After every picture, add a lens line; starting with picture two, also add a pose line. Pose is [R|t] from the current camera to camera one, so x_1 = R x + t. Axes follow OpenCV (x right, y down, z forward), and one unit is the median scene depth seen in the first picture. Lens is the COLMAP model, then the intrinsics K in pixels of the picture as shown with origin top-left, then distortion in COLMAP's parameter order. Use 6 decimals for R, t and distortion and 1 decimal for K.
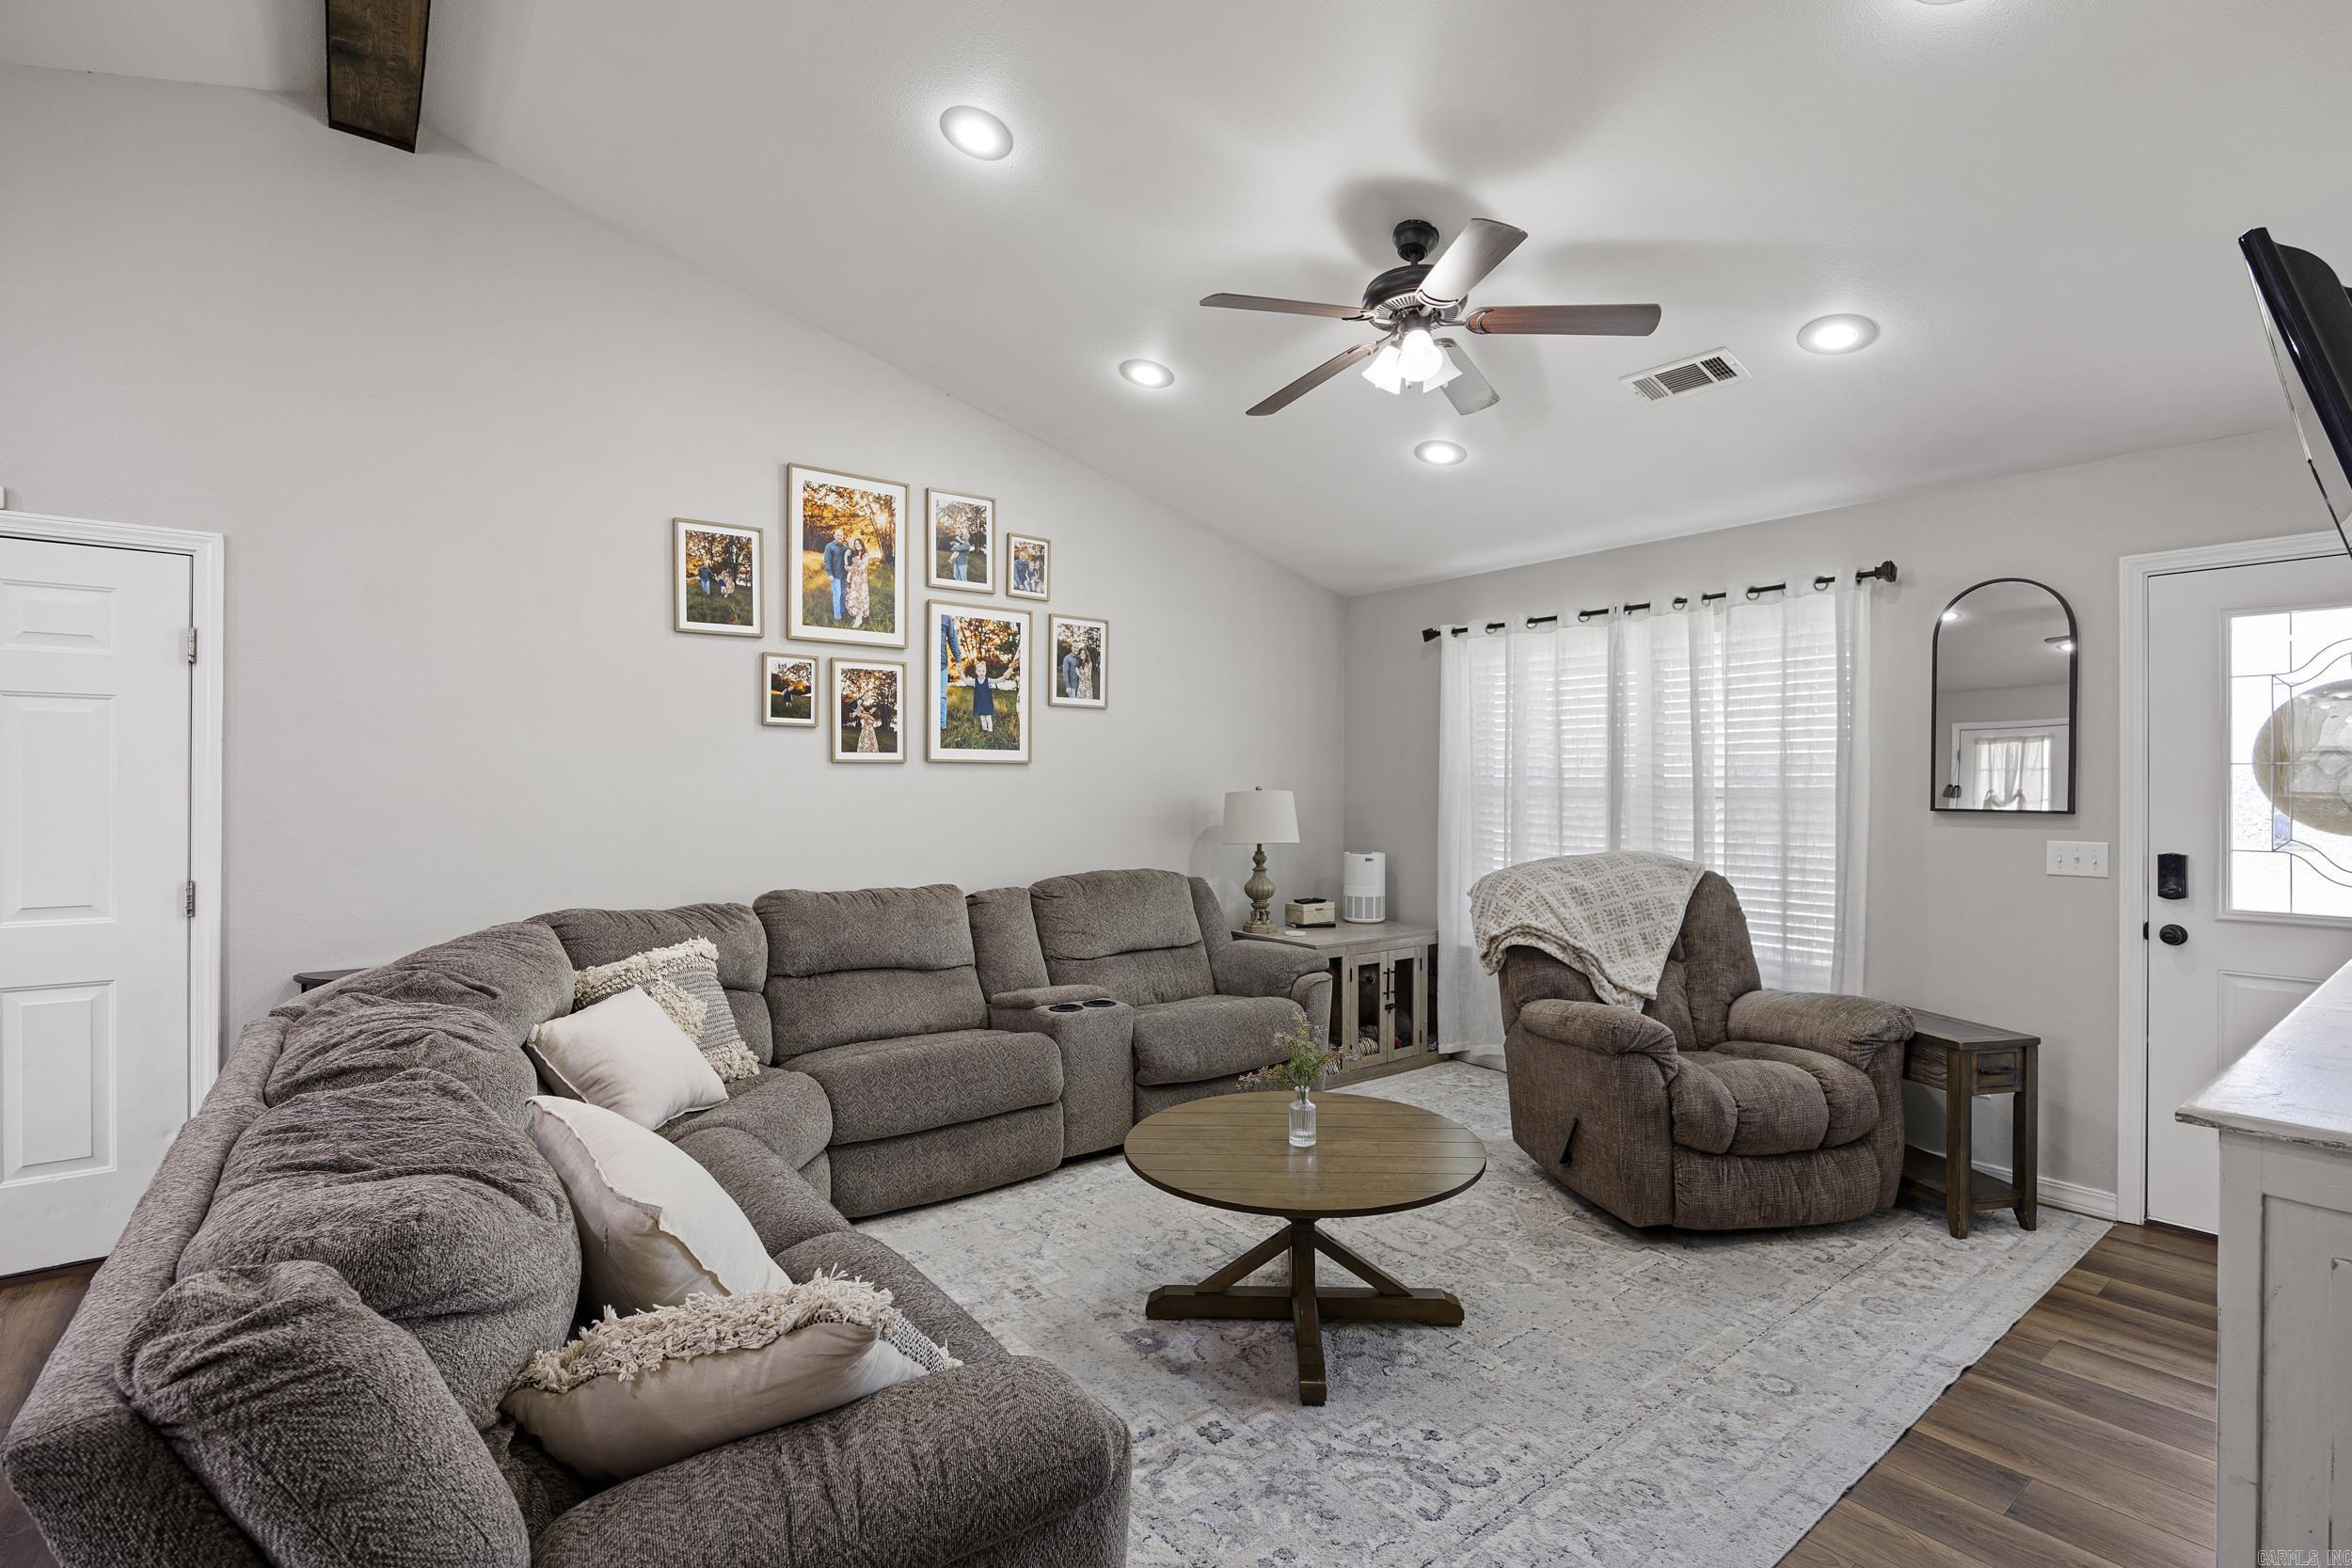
lens RADIAL K [[1080.7, 0, 1198.7], [0, 1080.7, 787.0], [0, 0, 1]] dist [-0.013879, 0.000461]
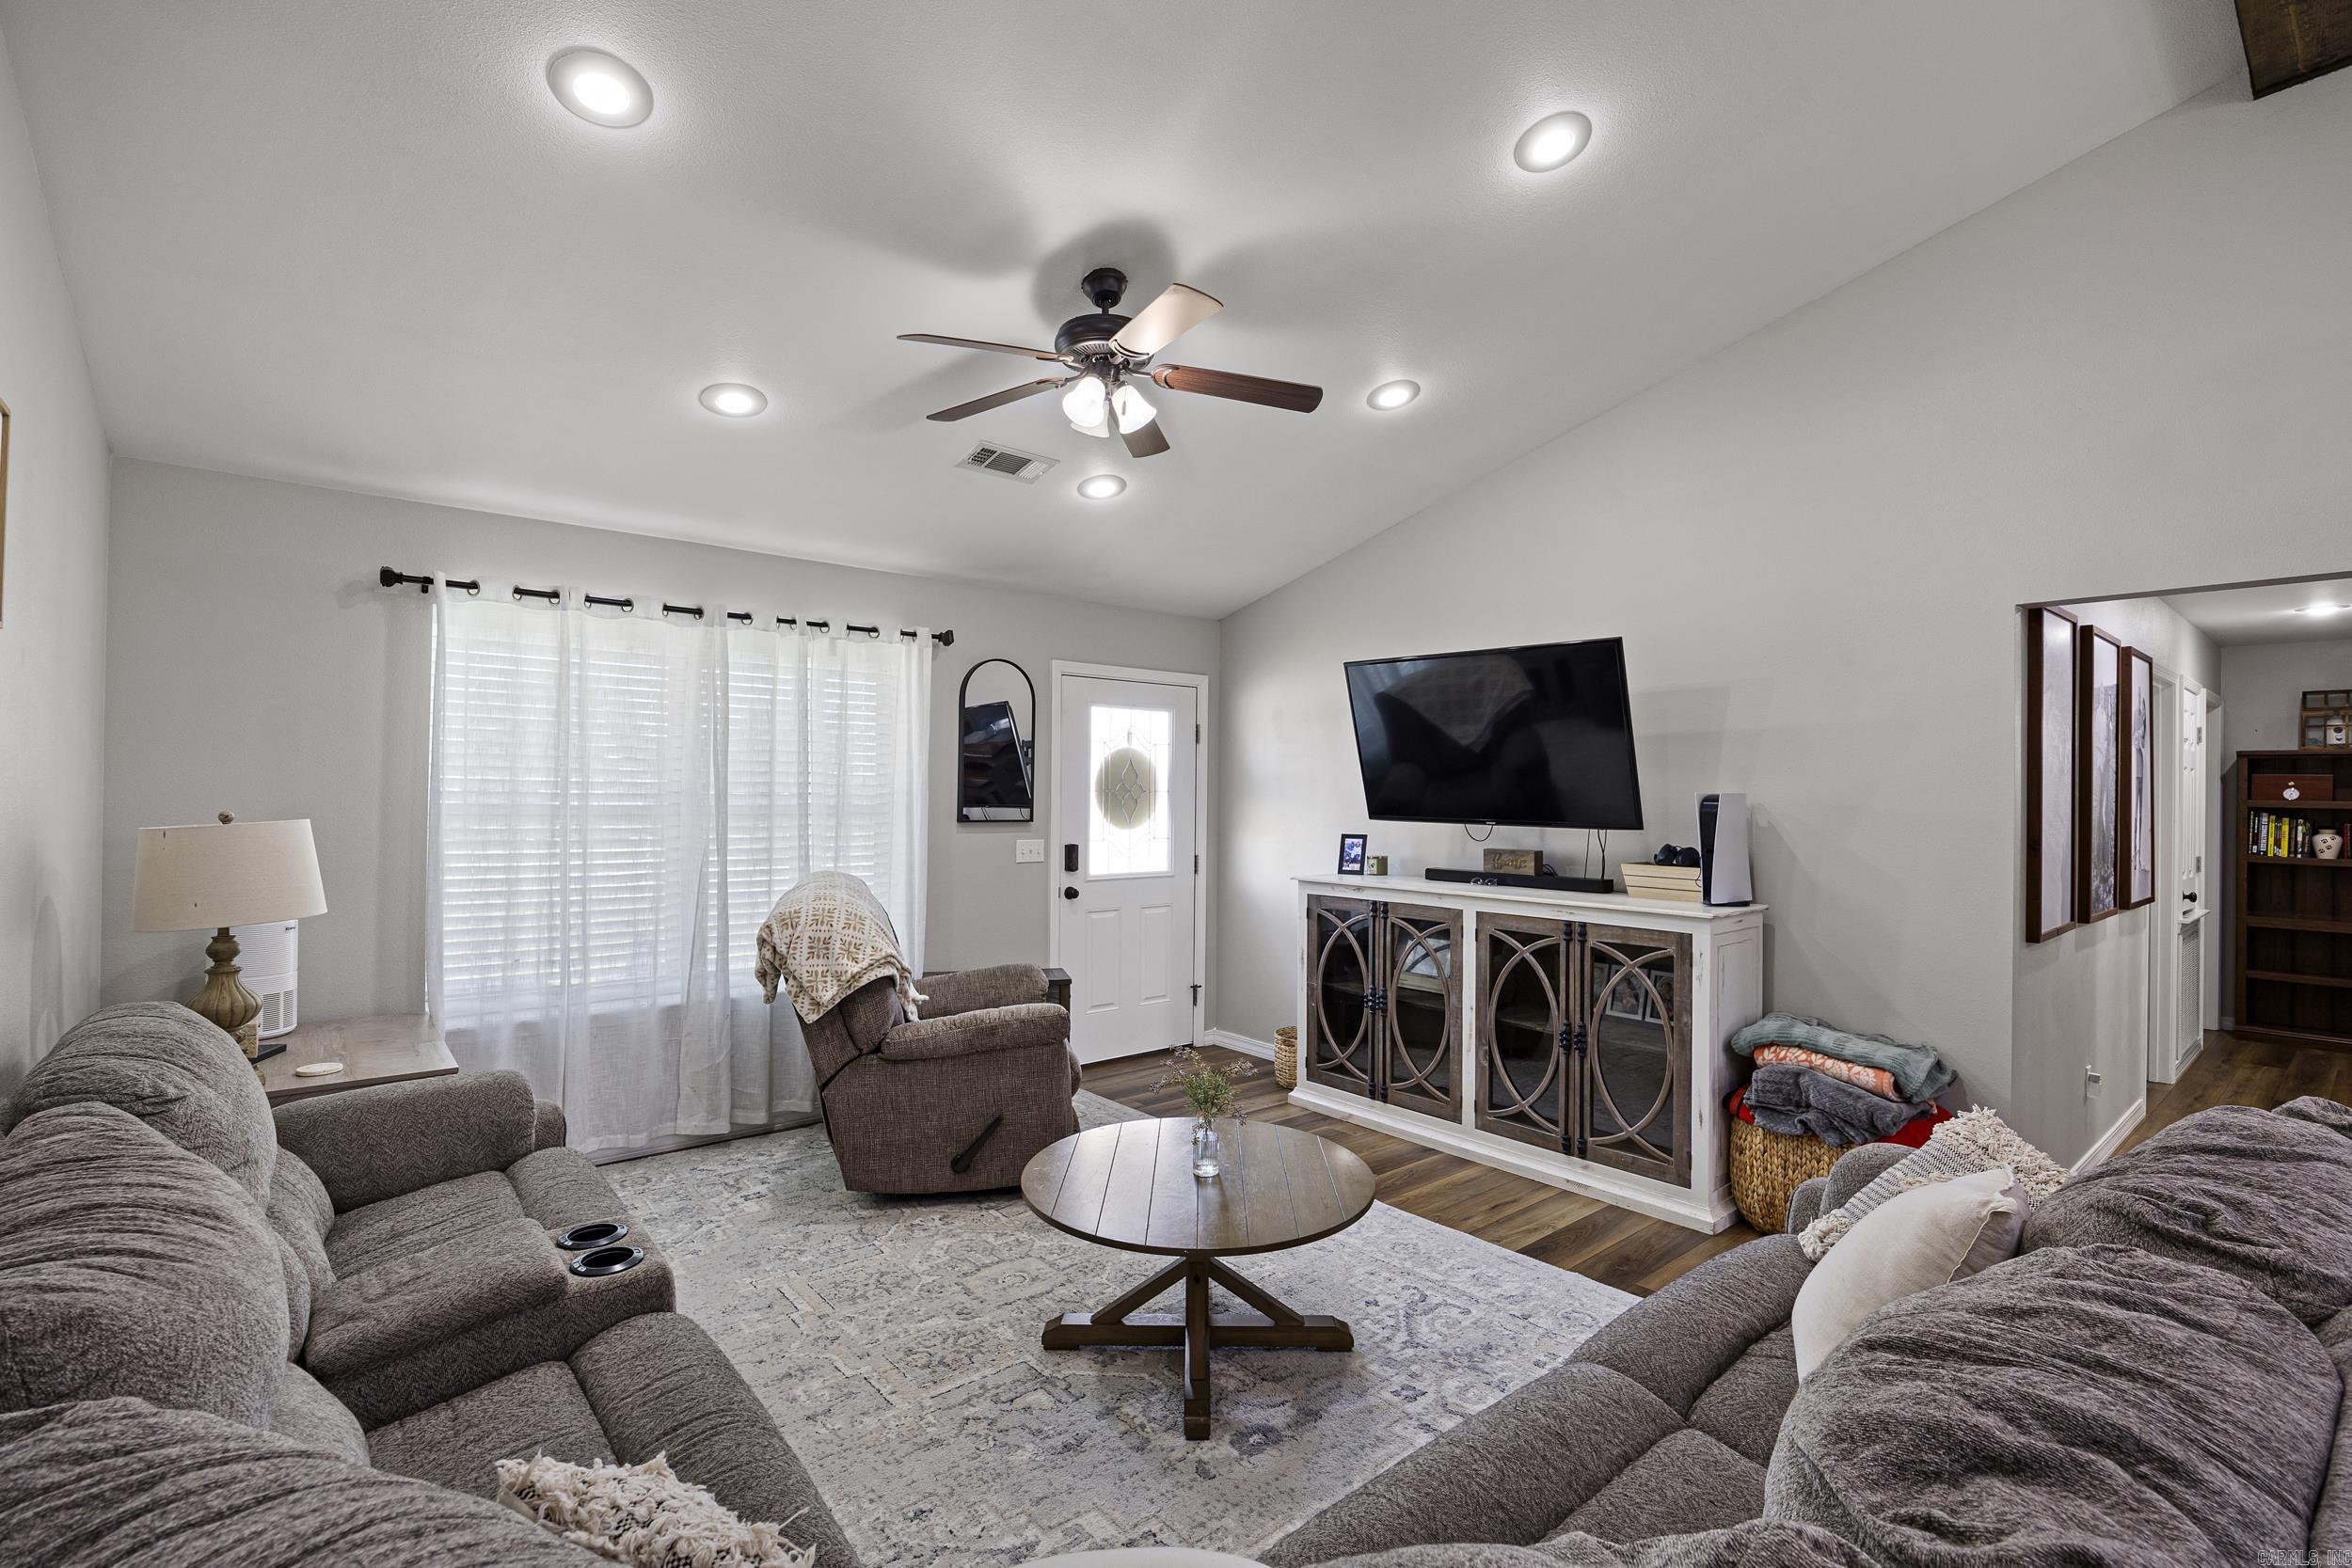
lens RADIAL K [[1066.2, 0, 1191.0], [0, 1066.2, 785.4], [0, 0, 1]] dist [-0.021532, 0.000018]
pose [[-0.039644, 0.000909, 0.999213, -0.573332], [-0.011700, 0.999931, -0.001374, -0.022046], [-0.999145, -0.011745, -0.039631, 0.669525]]
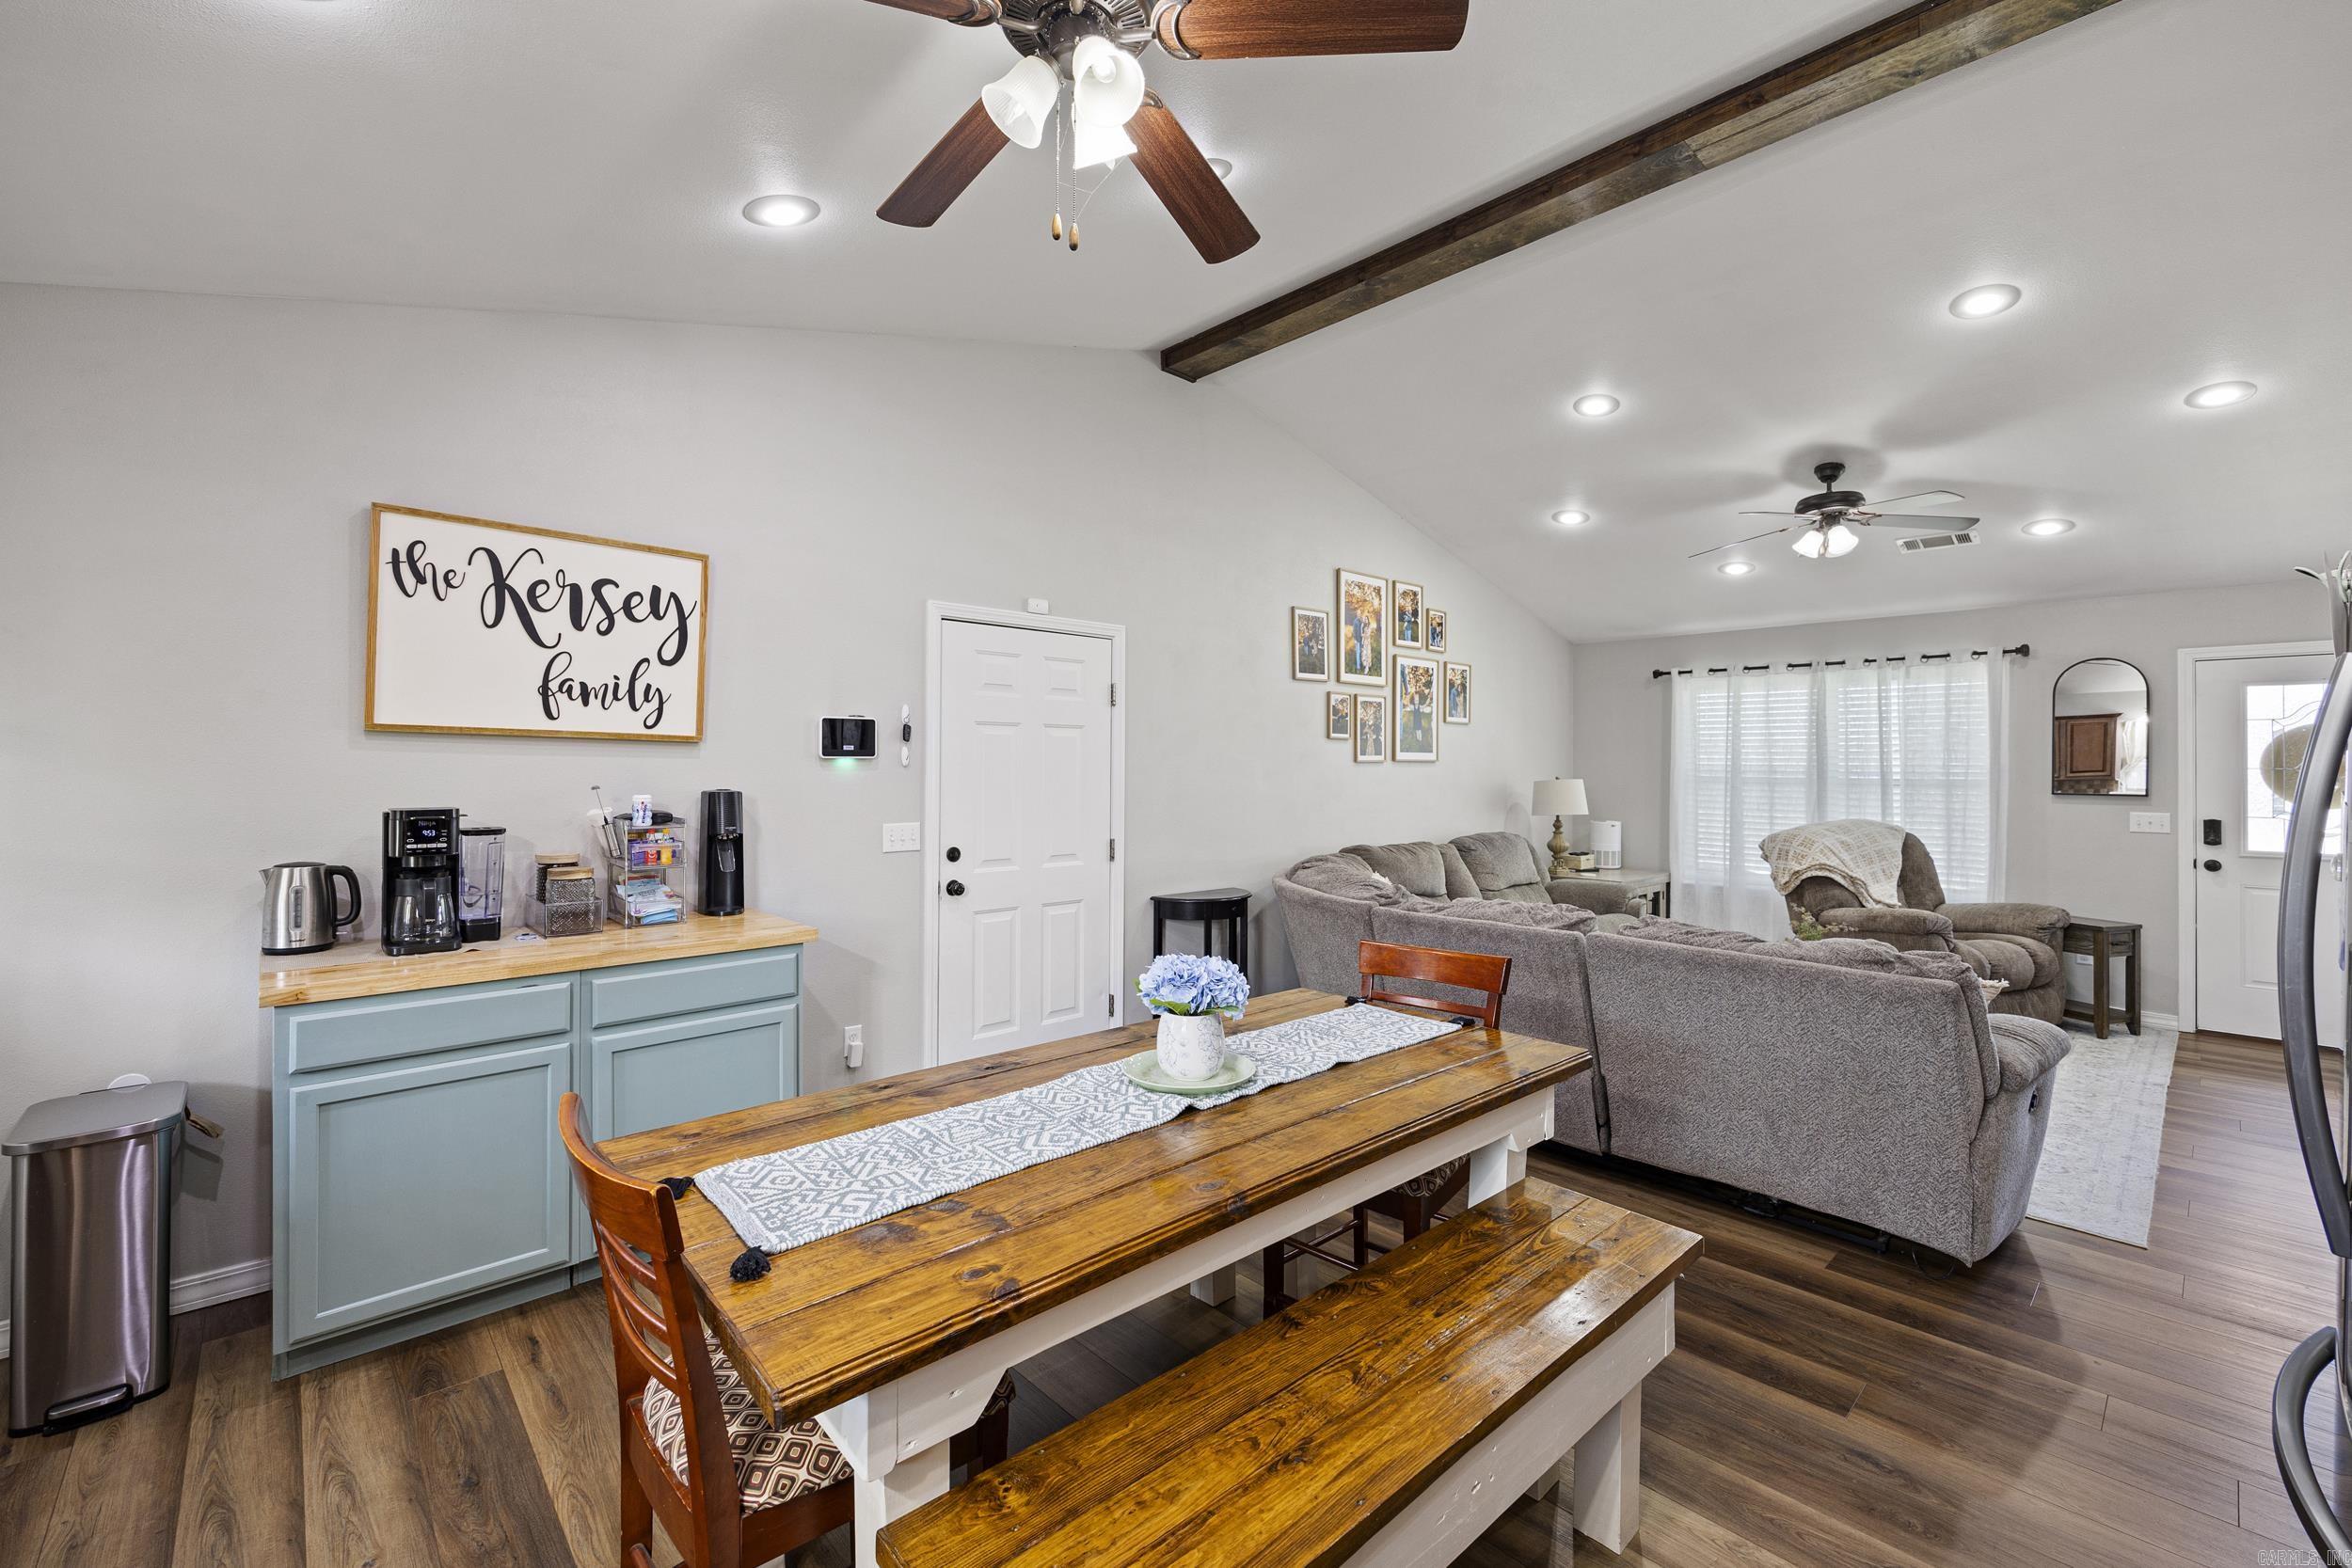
lens RADIAL K [[973.7, 0, 1172.7], [0, 973.7, 760.1], [0, 0, 1]] dist [0.000386, 0.000122]
pose [[0.996989, 0.002134, 0.077510, -0.697410], [-0.001731, 0.999985, -0.005270, -0.017987], [-0.077520, 0.005120, 0.996978, -0.353942]]
